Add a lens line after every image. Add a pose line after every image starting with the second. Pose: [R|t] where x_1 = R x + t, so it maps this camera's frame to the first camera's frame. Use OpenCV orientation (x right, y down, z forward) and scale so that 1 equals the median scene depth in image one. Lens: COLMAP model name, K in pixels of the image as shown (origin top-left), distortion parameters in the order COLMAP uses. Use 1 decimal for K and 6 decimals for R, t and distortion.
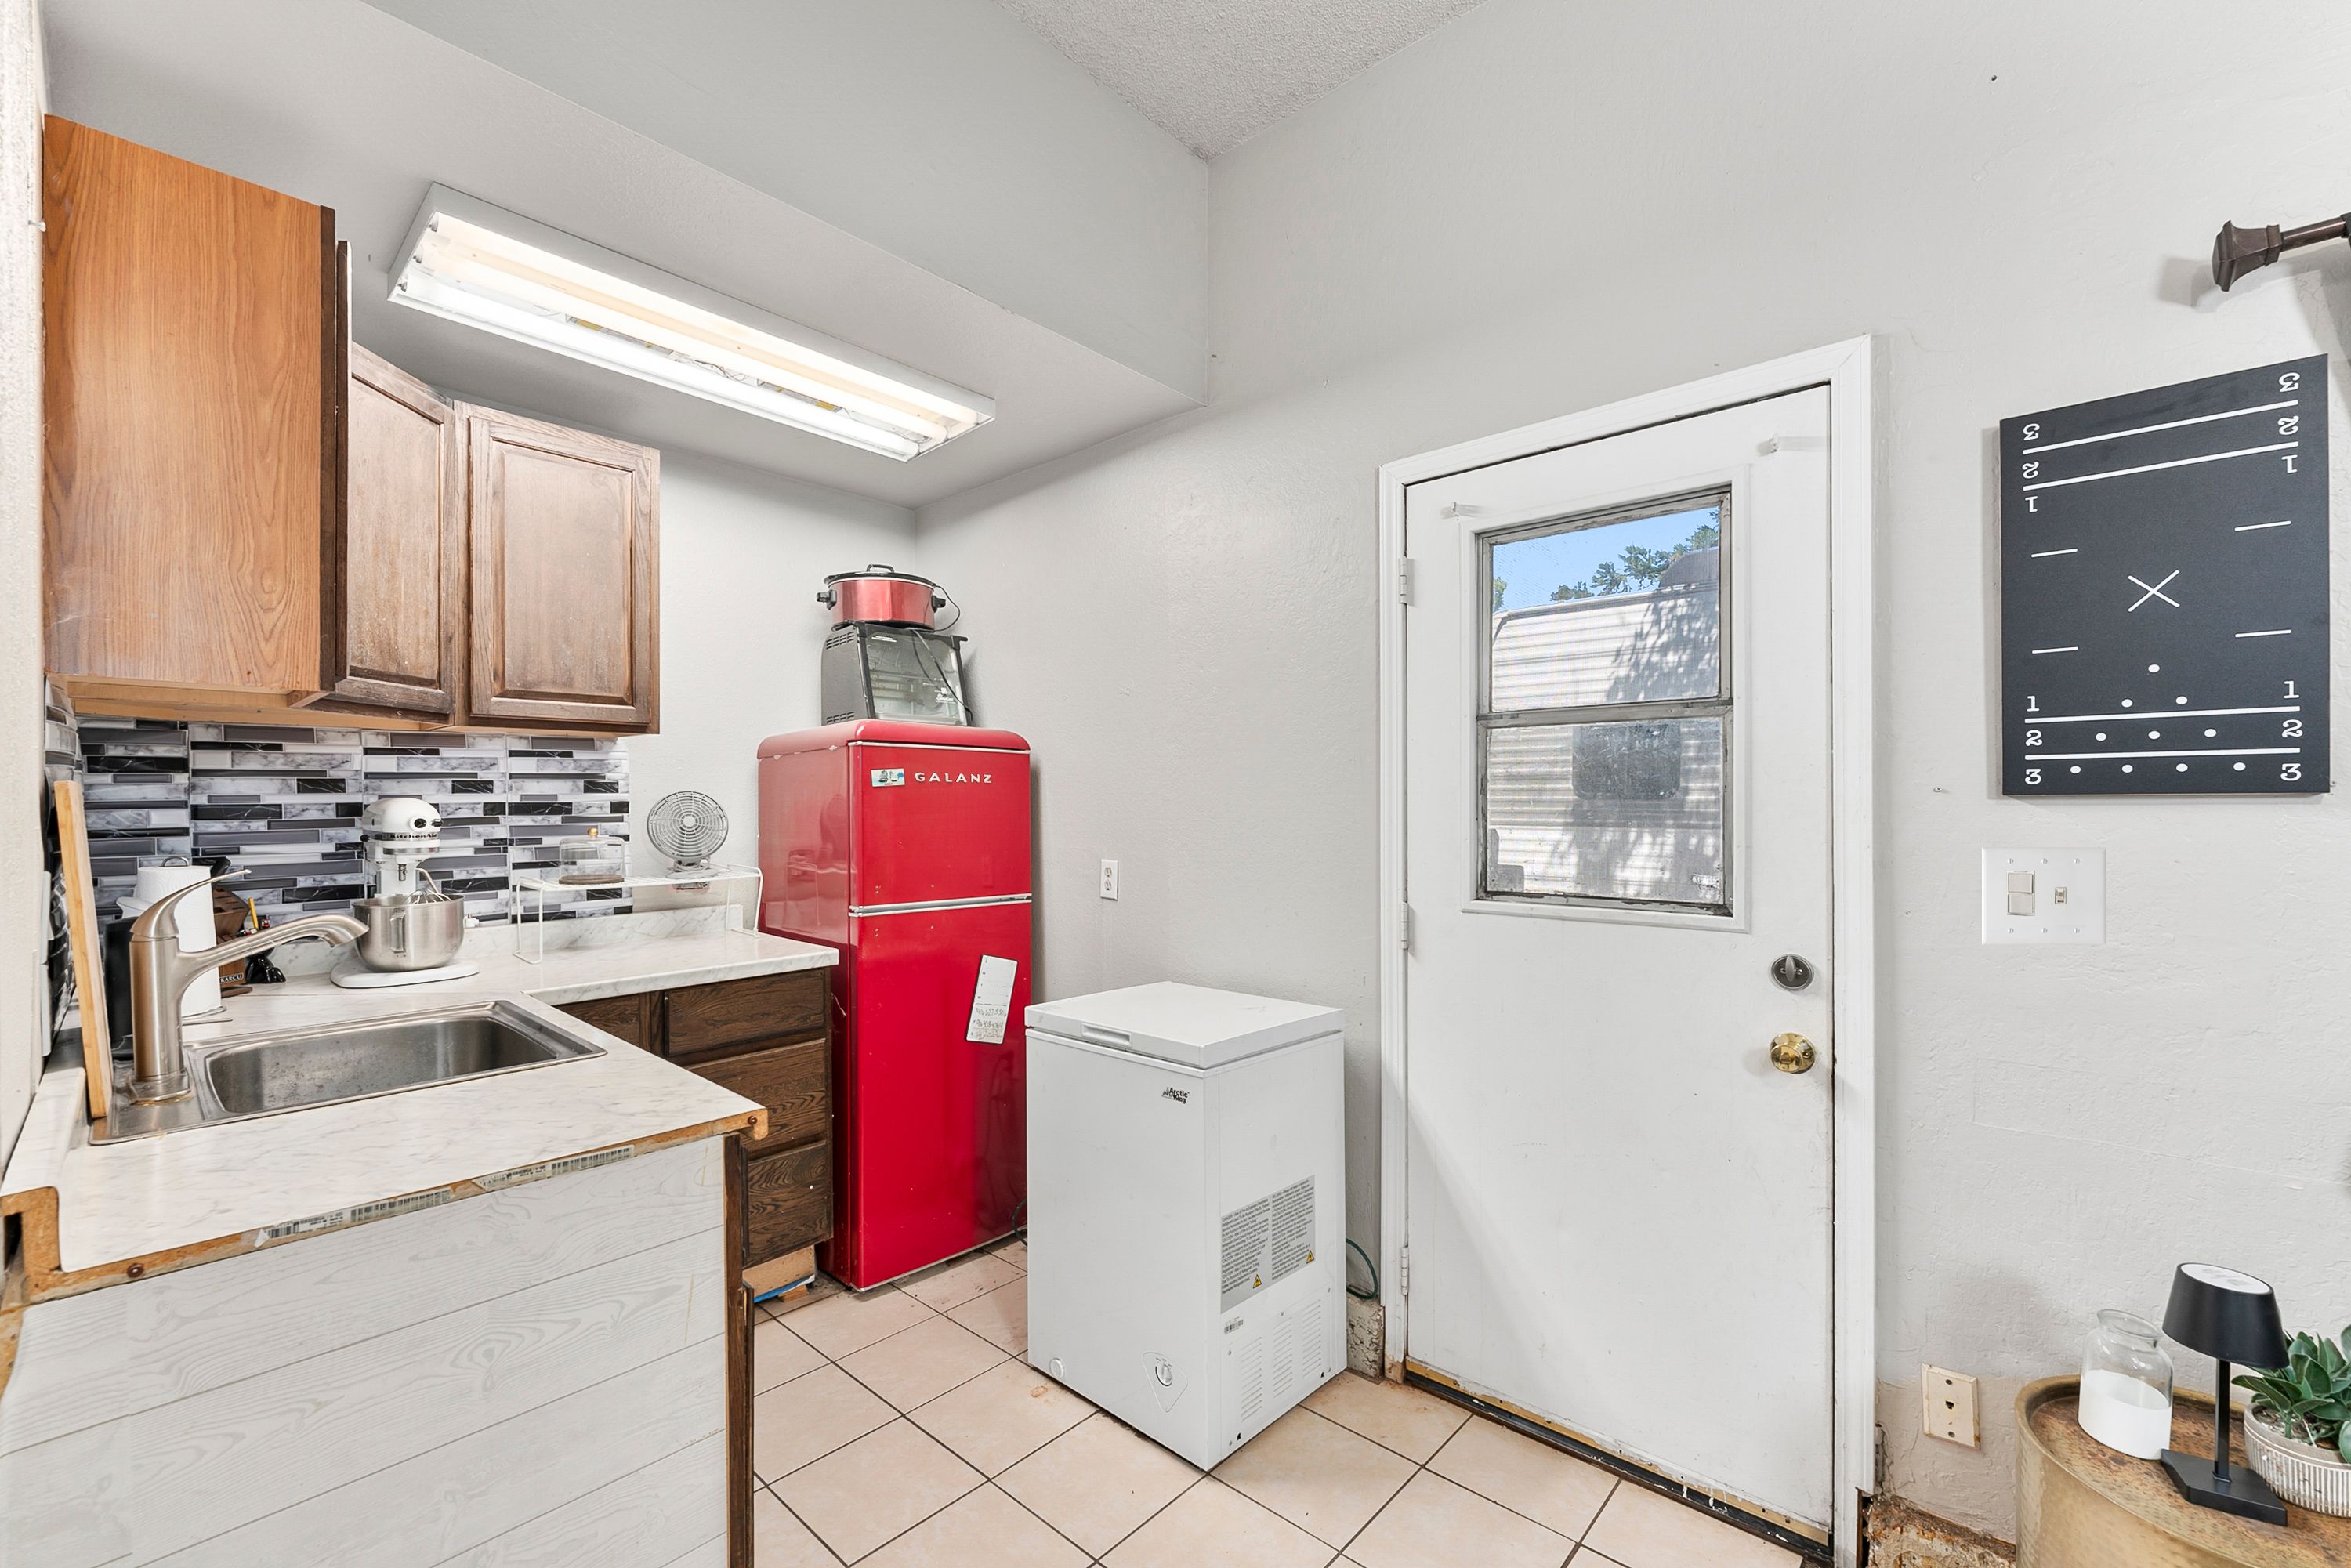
lens RADIAL K [[963.9, 0, 1173.1], [0, 963.9, 798.4], [0, 0, 1]] dist [0.000347, 0.000143]
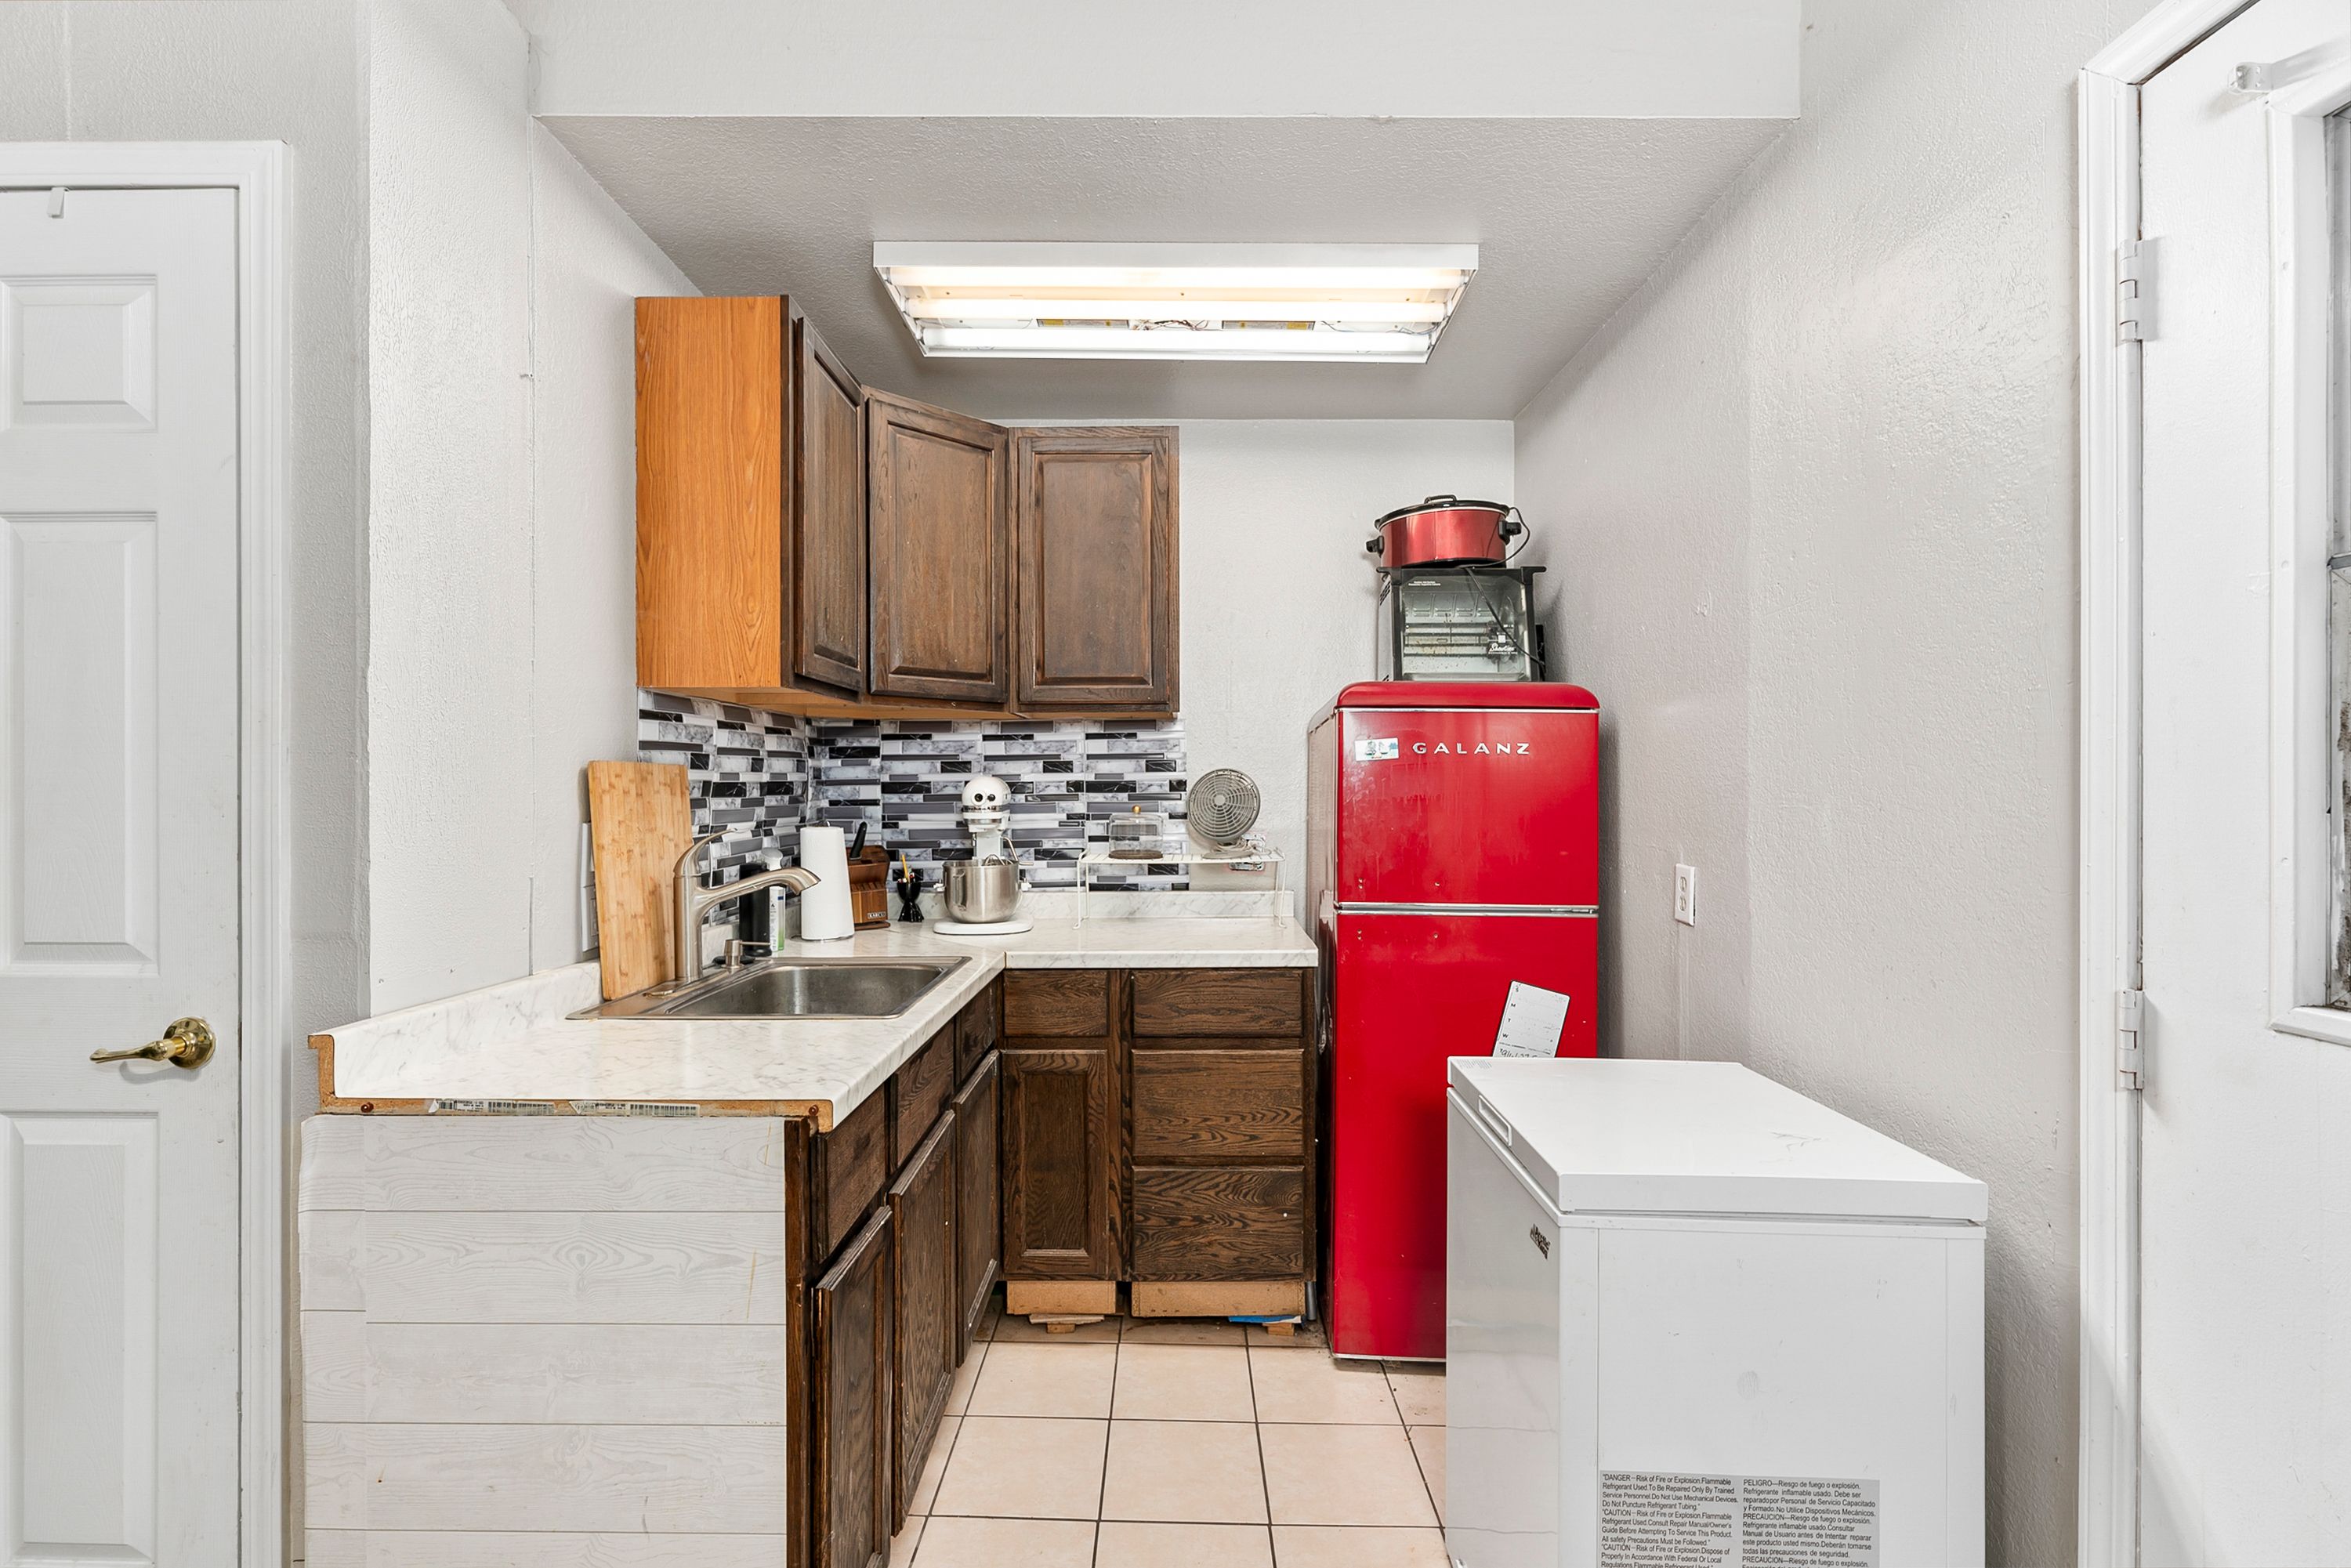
lens RADIAL K [[1046.2, 0, 1175.5], [0, 1046.2, 784.0], [0, 0, 1]] dist [0.004023, -0.000160]
pose [[0.666935, -0.000711, -0.745116, 0.311618], [0.000585, 1.000000, -0.000431, 0.009705], [0.745116, -0.000148, 0.666935, 0.325553]]
